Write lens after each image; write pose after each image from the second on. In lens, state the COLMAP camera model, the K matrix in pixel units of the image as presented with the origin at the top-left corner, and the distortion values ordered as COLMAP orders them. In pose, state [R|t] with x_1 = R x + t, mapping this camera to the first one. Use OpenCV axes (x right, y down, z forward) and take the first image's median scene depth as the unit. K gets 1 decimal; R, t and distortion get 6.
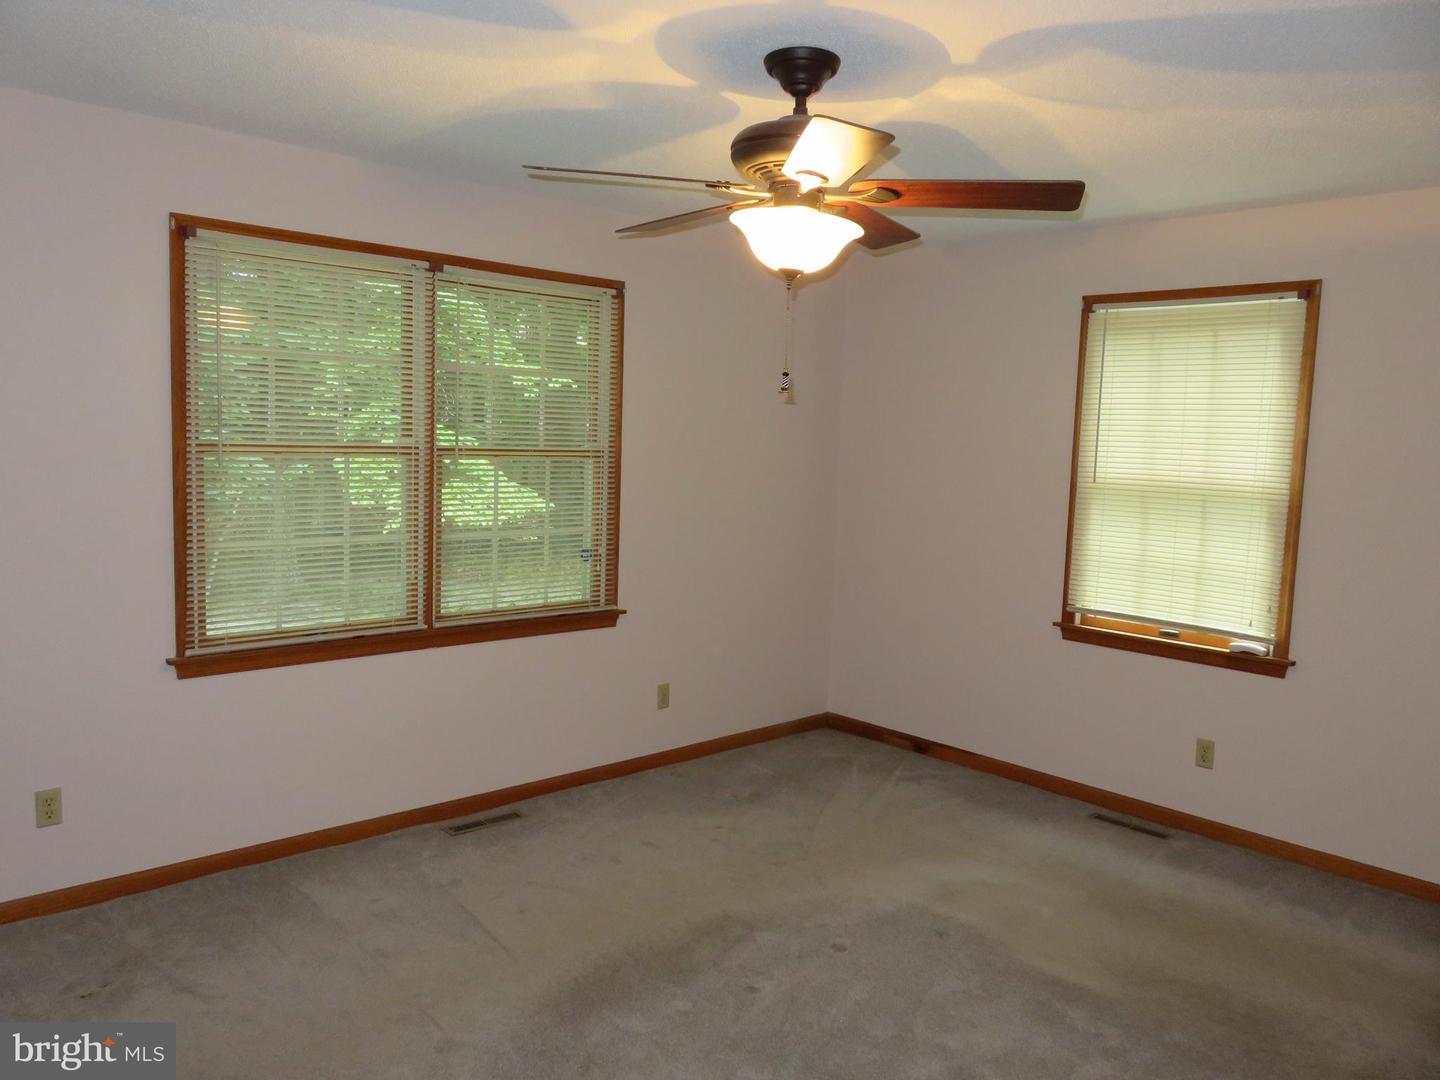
lens RADIAL K [[1055.9, 0, 720.0], [0, 1055.9, 540.0], [0, 0, 1]] dist [-0.010750, -0.005179]
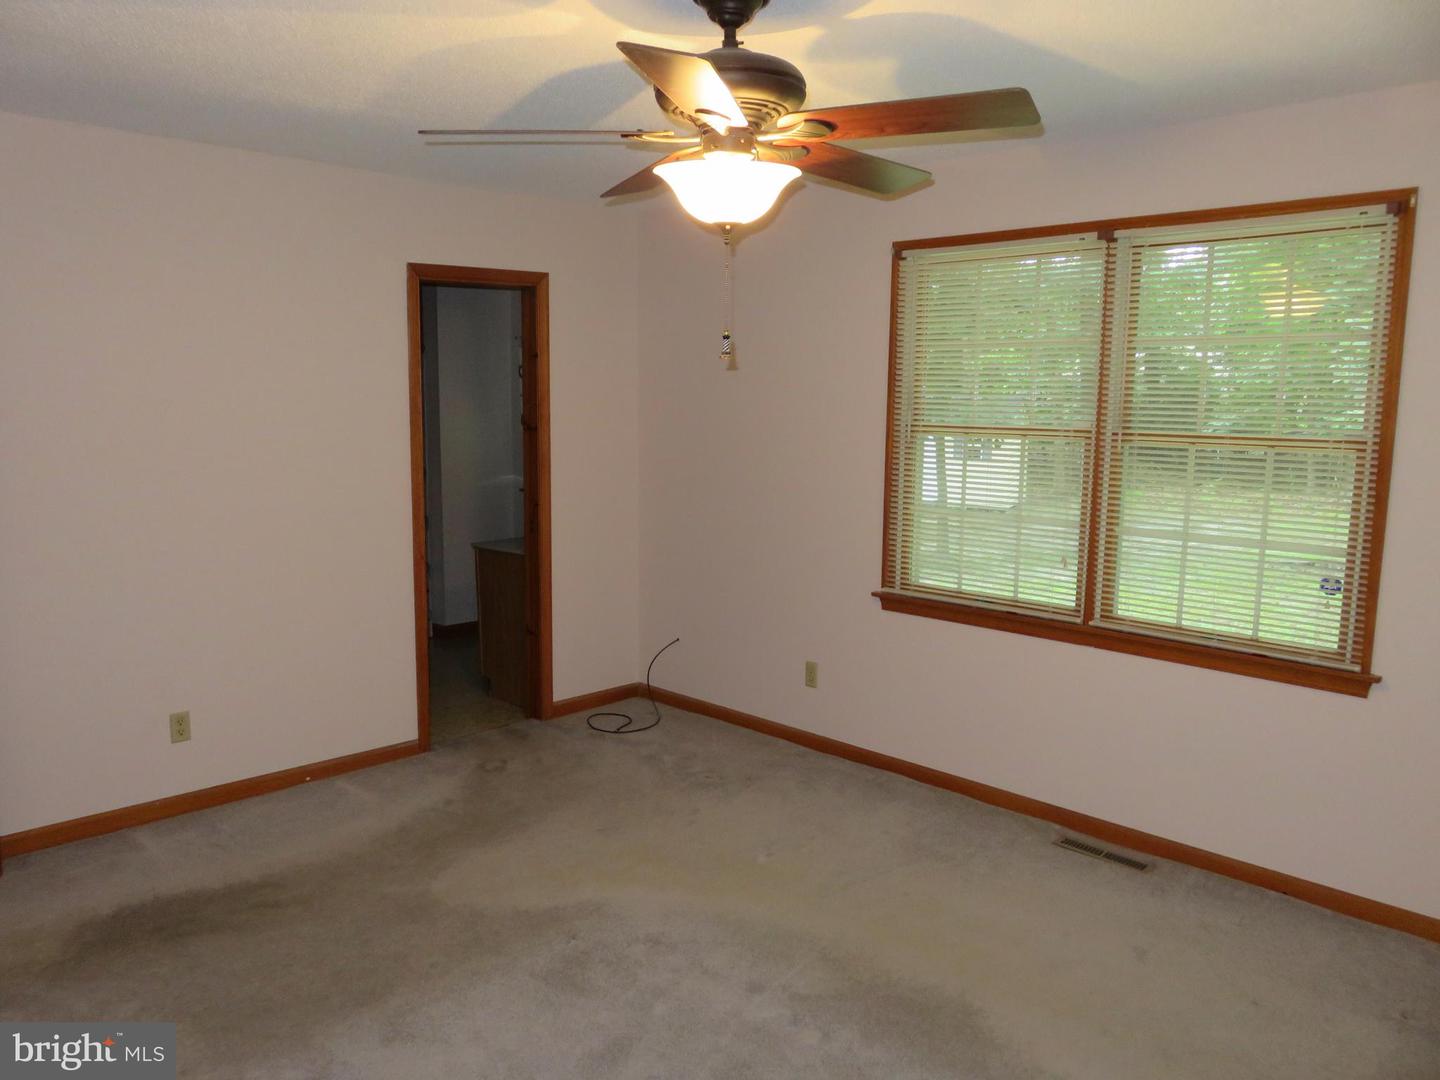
lens RADIAL K [[1071.8, 0, 714.8], [0, 1071.8, 552.4], [0, 0, 1]] dist [0.006133, 0.003542]
pose [[0.053436, 0.109333, -0.992568, 0.664399], [-0.118682, 0.987638, 0.102401, -0.039244], [0.991493, 0.112328, 0.065752, 0.617023]]
